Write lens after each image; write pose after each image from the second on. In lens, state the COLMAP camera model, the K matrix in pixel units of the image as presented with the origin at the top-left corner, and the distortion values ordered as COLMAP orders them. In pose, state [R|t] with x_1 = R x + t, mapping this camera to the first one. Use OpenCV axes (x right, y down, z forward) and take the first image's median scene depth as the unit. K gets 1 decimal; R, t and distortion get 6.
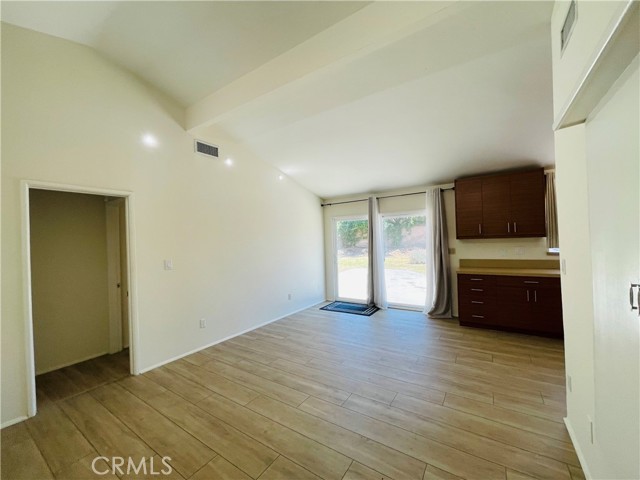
lens RADIAL K [[257.6, 0, 318.3], [0, 257.6, 240.5], [0, 0, 1]] dist [0.001493, -0.003115]
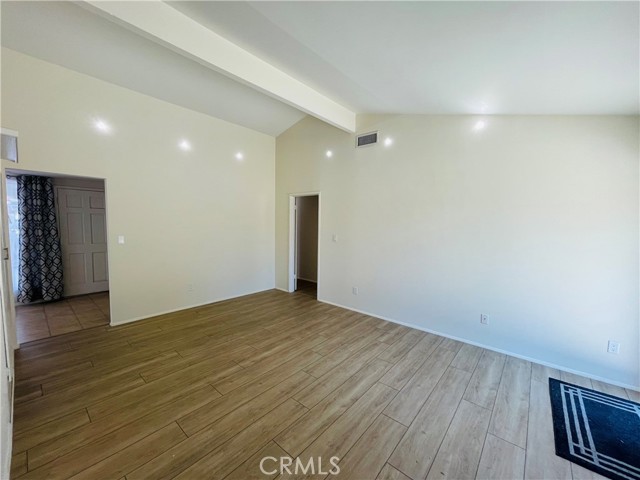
lens RADIAL K [[257.6, 0, 318.3], [0, 257.6, 240.5], [0, 0, 1]] dist [0.001493, -0.003115]
pose [[-0.120992, 0.107820, -0.986780, 0.847773], [-0.012120, 0.993849, 0.110079, -0.052078], [0.992579, 0.025278, -0.118941, 1.090076]]
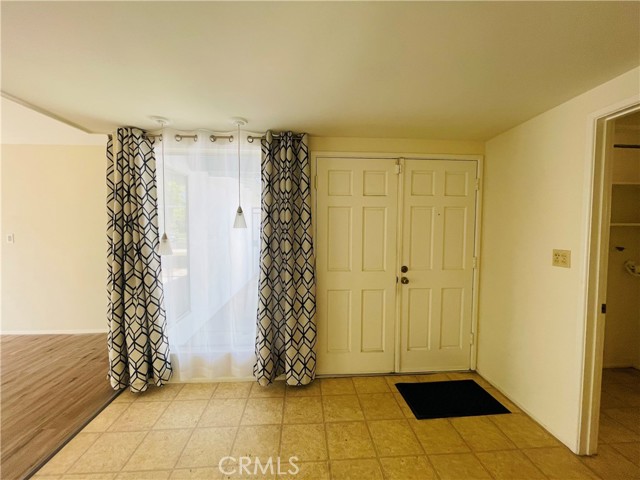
lens RADIAL K [[257.6, 0, 318.3], [0, 257.6, 240.5], [0, 0, 1]] dist [0.001493, -0.003115]
pose [[-0.789030, 0.068469, -0.610527, 0.464086], [0.026375, 0.996629, 0.077682, -0.024142], [0.613788, 0.045191, -0.788176, 0.602492]]
